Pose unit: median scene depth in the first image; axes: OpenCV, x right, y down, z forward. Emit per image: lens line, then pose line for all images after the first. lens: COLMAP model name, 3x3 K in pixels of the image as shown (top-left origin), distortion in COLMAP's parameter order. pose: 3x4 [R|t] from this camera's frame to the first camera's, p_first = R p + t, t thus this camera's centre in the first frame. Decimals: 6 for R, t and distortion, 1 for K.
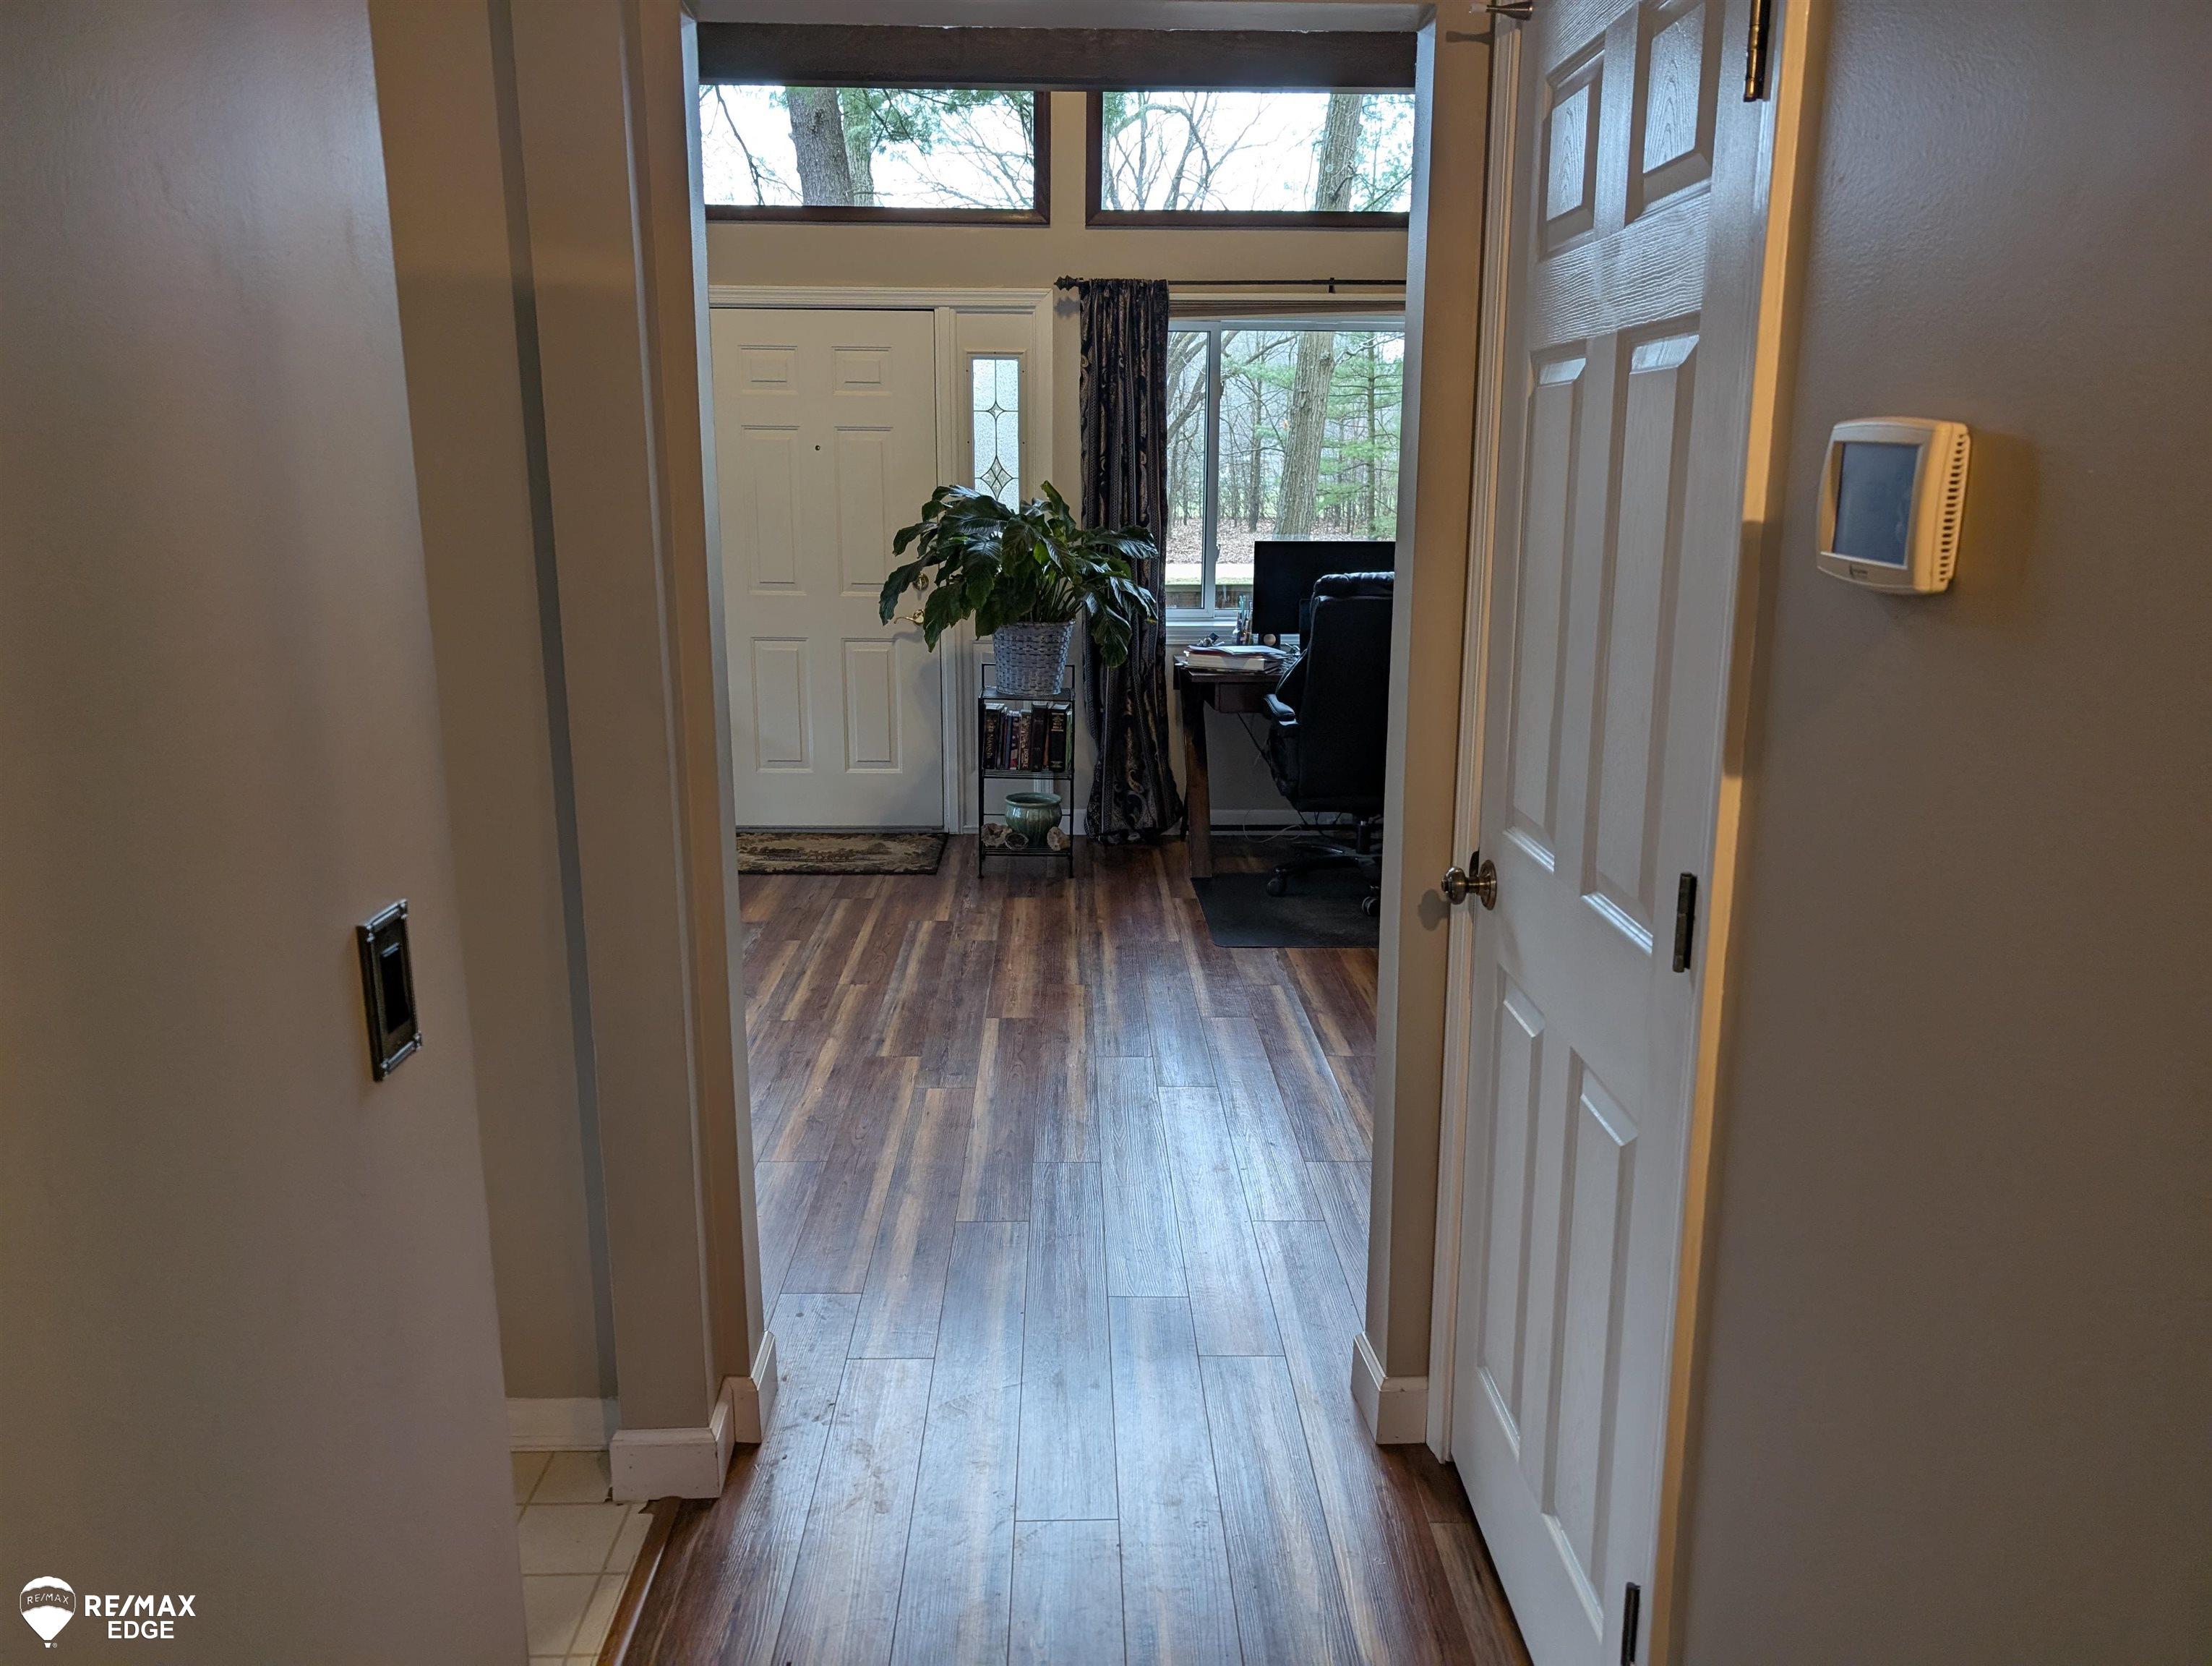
lens RADIAL K [[1595.8, 0, 1104.5], [0, 1595.8, 853.0], [0, 0, 1]] dist [0.013469, -0.033258]
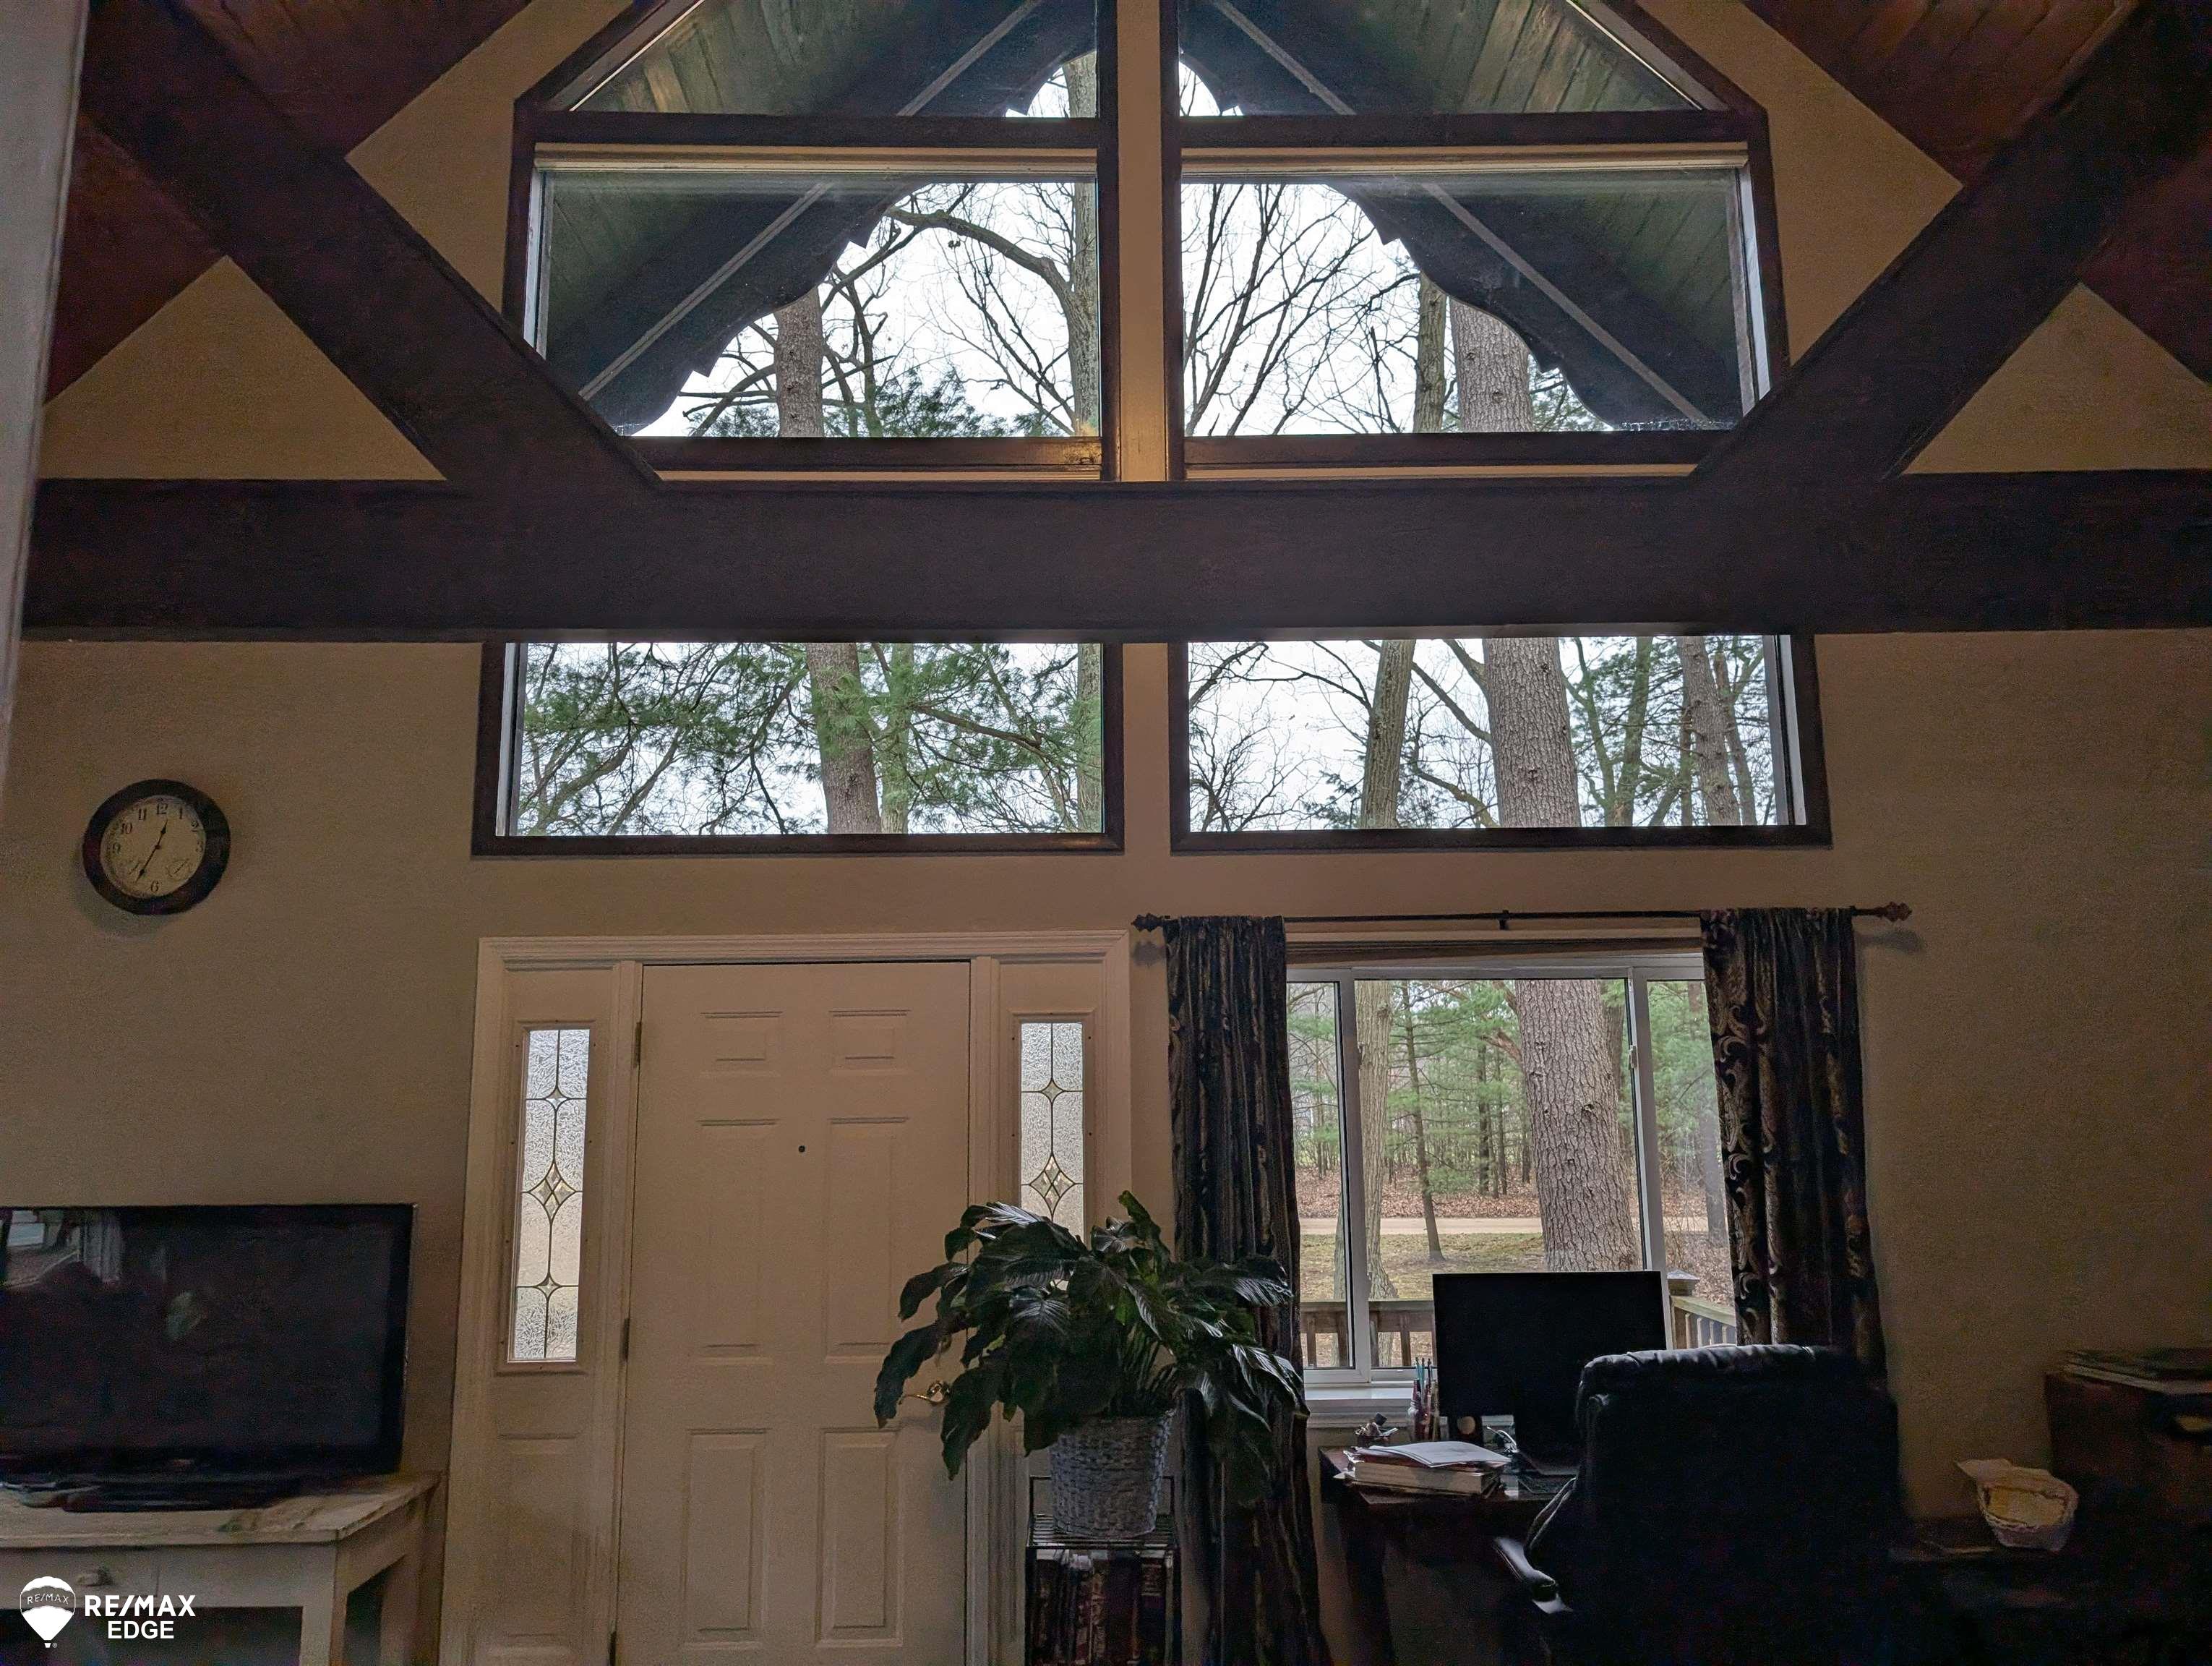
lens RADIAL K [[1595.8, 0, 1113.6], [0, 1595.8, 837.9], [0, 0, 1]] dist [0.013469, -0.033258]
pose [[0.999826, -0.017349, -0.006831, -0.034019], [0.013202, 0.917417, -0.397707, -0.097119], [0.013166, 0.397548, 0.917487, 0.301119]]
